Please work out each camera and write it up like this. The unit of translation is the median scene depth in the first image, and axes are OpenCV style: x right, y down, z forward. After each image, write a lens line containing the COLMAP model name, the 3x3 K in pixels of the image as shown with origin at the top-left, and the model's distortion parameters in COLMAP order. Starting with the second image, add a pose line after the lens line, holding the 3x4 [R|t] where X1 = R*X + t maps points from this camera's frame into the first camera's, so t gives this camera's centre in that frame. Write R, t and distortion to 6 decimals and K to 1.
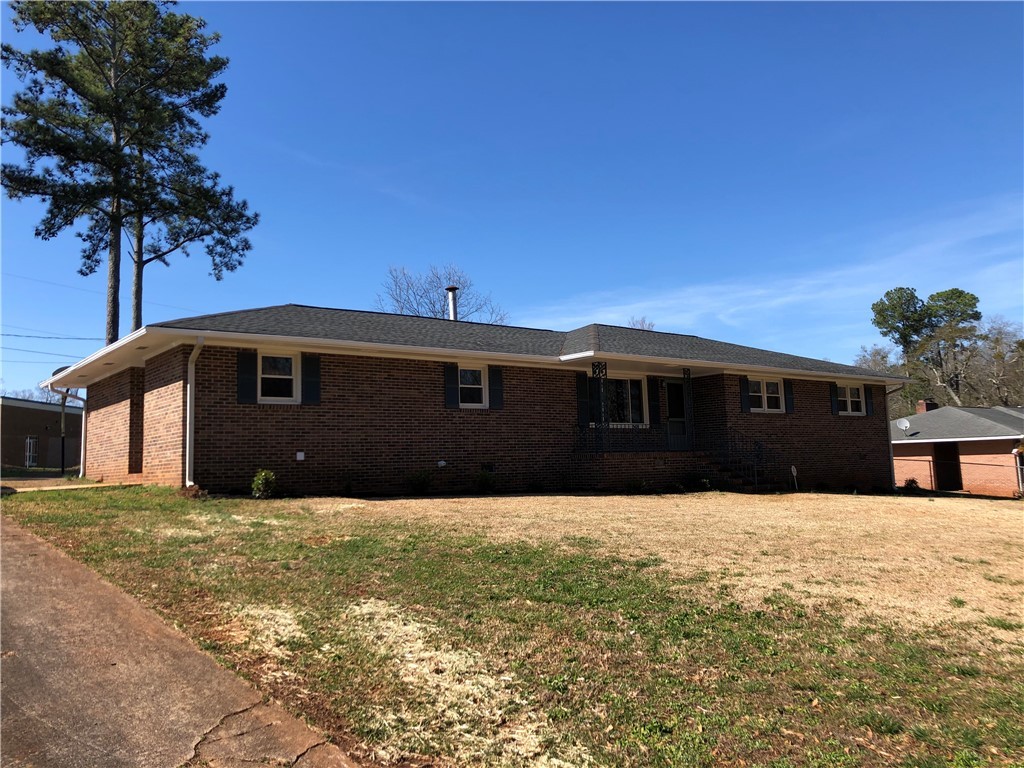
lens RADIAL K [[839.1, 0, 510.9], [0, 839.1, 379.9], [0, 0, 1]] dist [0.040106, -0.000784]
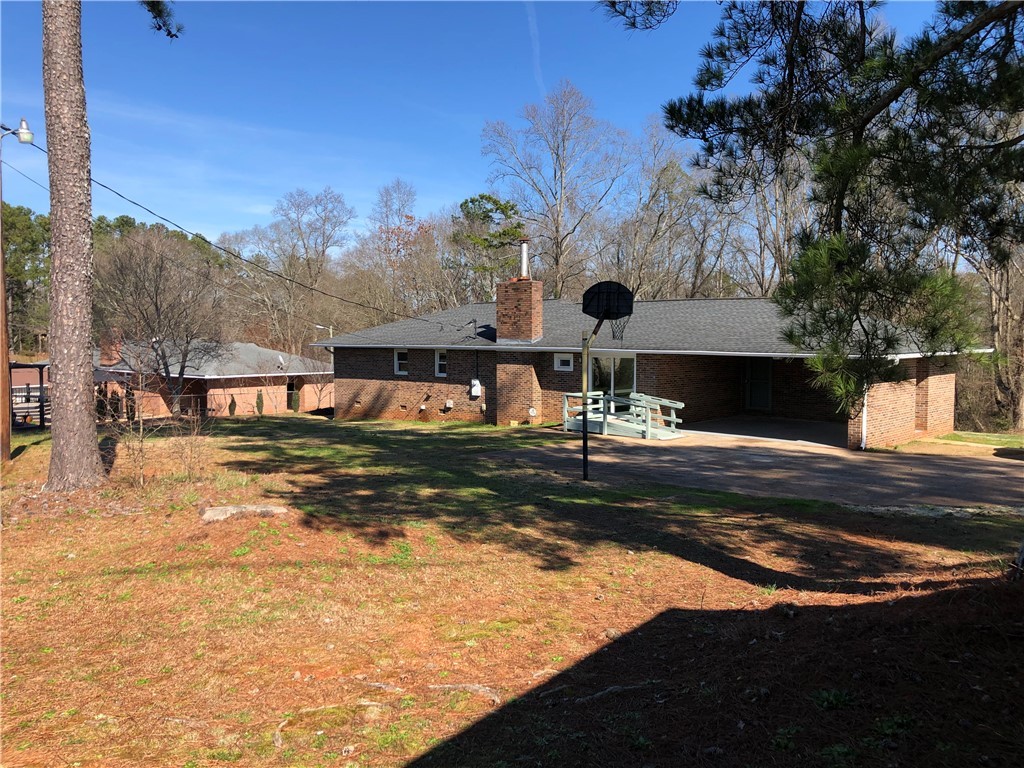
lens RADIAL K [[840.3, 0, 509.3], [0, 840.3, 382.2], [0, 0, 1]] dist [0.039101, -0.001814]
pose [[-0.150153, -0.026812, 0.988299, -1.116004], [-0.102289, 0.994689, 0.011445, 0.051940], [-0.983357, -0.099374, -0.152098, 1.219411]]
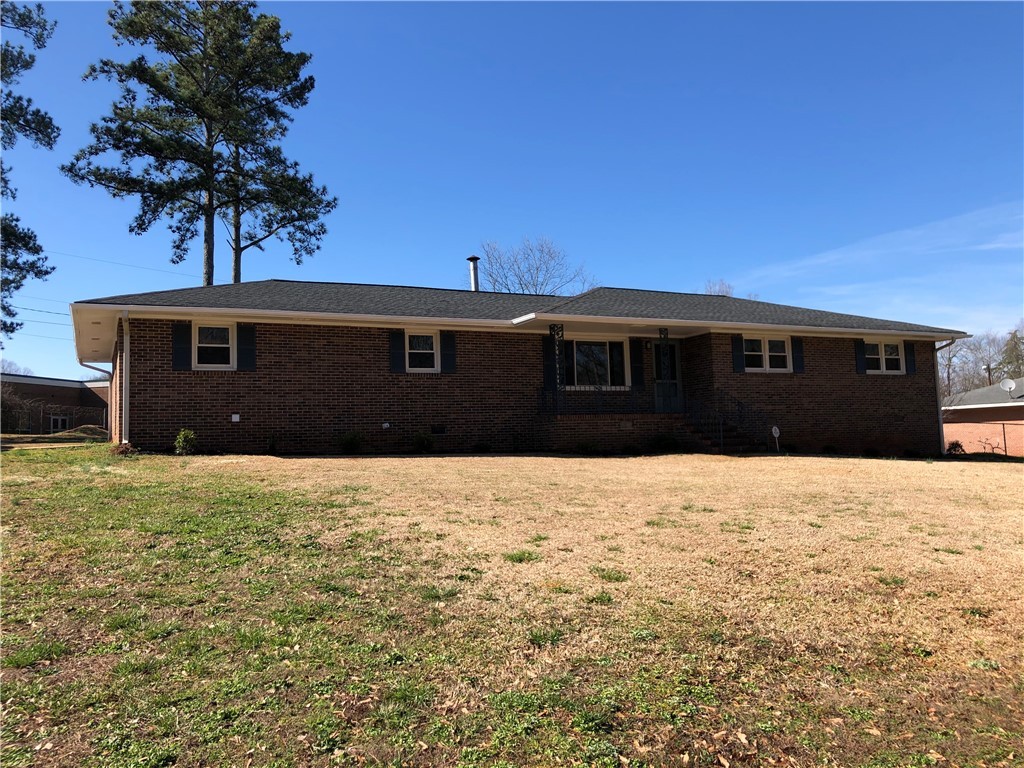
lens RADIAL K [[839.3, 0, 516.4], [0, 839.3, 386.8], [0, 0, 1]] dist [0.049068, 0.002874]
pose [[0.976868, -0.017322, -0.213141, 0.207615], [0.025455, 0.999046, 0.035471, 0.012725], [0.212323, -0.040076, 0.976377, 0.007663]]
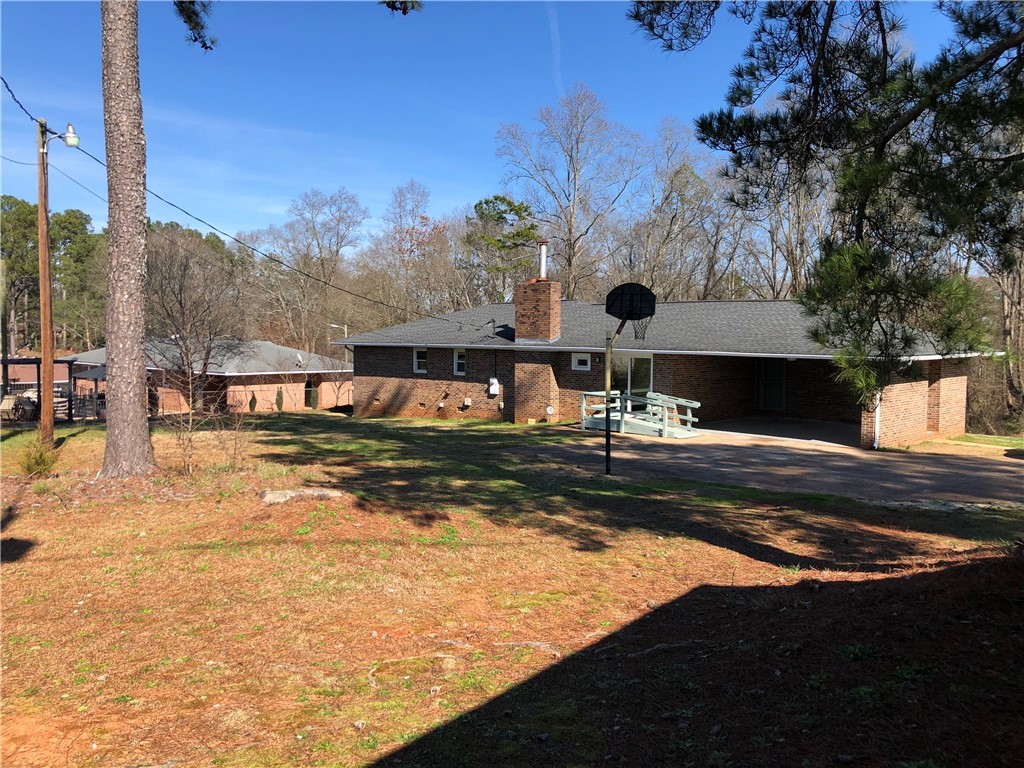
lens RADIAL K [[839.1, 0, 510.9], [0, 839.1, 379.9], [0, 0, 1]] dist [0.040106, -0.000784]
pose [[-0.141077, -0.024752, 0.989689, -1.135143], [-0.110426, 0.993843, 0.009115, 0.055137], [-0.983821, -0.108001, -0.142941, 1.233688]]
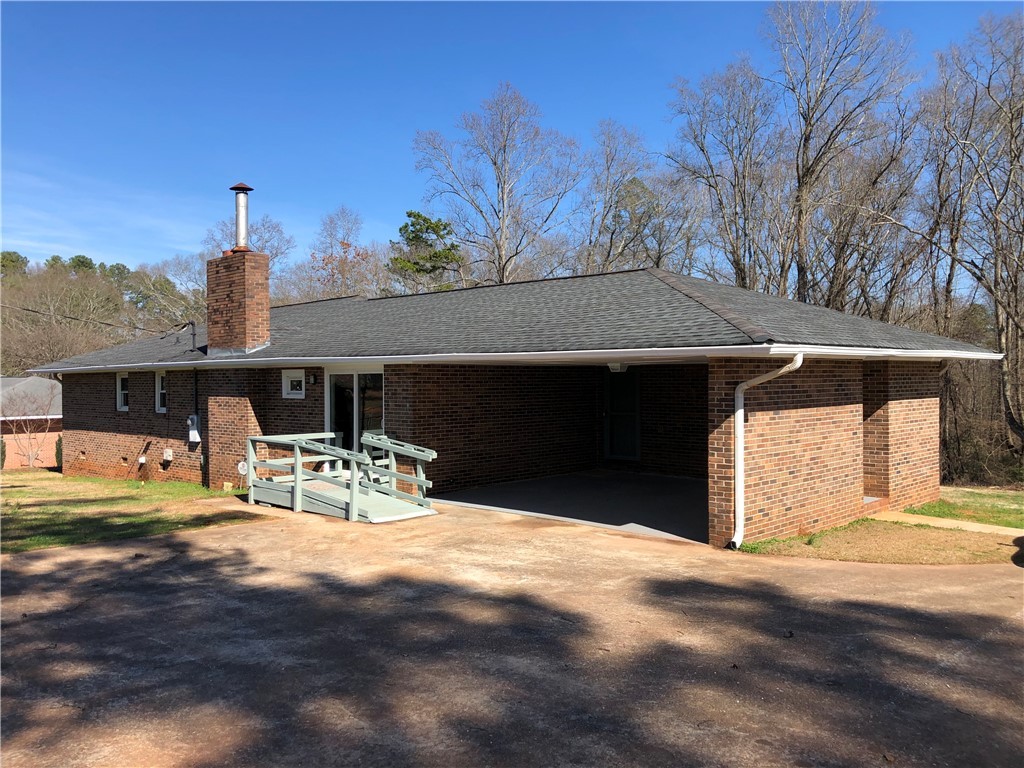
lens RADIAL K [[839.3, 0, 516.4], [0, 839.3, 386.8], [0, 0, 1]] dist [0.049068, 0.002874]
pose [[-0.150376, 0.023801, 0.988342, -0.748477], [-0.094972, 0.994739, -0.038405, 0.042757], [-0.984057, -0.099640, -0.147324, 0.930979]]
